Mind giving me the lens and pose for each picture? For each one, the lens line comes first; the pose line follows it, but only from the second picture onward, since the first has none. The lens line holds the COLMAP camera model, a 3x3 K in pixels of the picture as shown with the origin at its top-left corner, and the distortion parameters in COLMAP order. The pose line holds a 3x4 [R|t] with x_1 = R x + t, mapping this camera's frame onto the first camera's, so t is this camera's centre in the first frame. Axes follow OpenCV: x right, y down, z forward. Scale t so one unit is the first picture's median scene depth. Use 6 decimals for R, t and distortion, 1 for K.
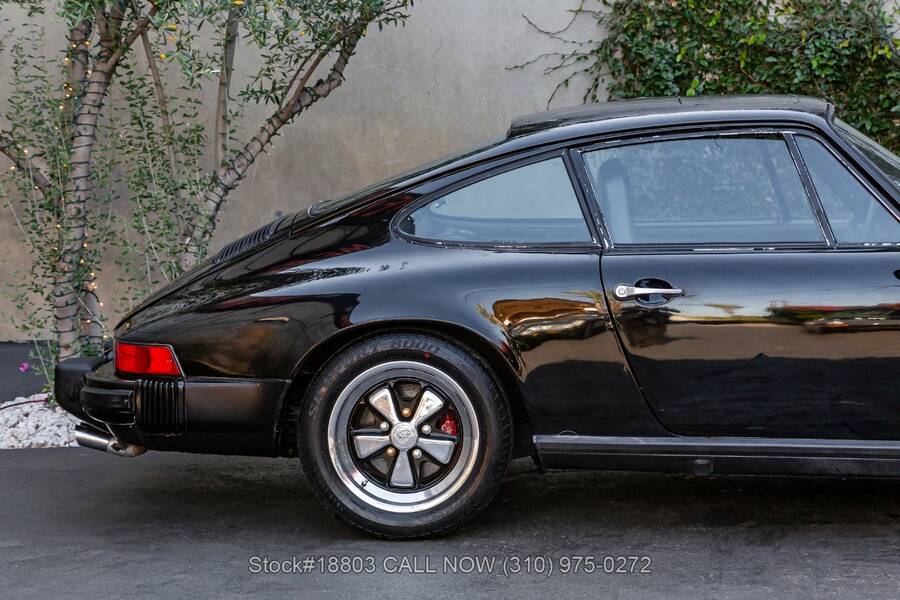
lens RADIAL K [[2093.1, 0, 462.1], [0, 2093.1, 303.7], [0, 0, 1]] dist [0.395922, -0.002435]
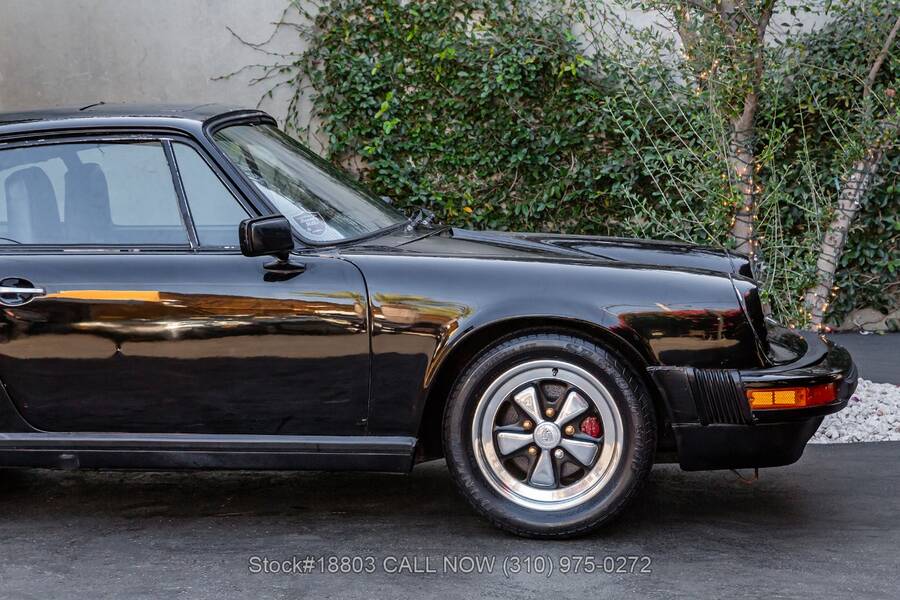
lens RADIAL K [[2093.1, 0, 462.1], [0, 2093.1, 303.7], [0, 0, 1]] dist [0.395922, -0.002435]
pose [[0.999408, 0.006511, -0.033778, 0.232966], [-0.006762, 0.999950, -0.007308, 0.004546], [0.033729, 0.007532, 0.999403, -0.021643]]
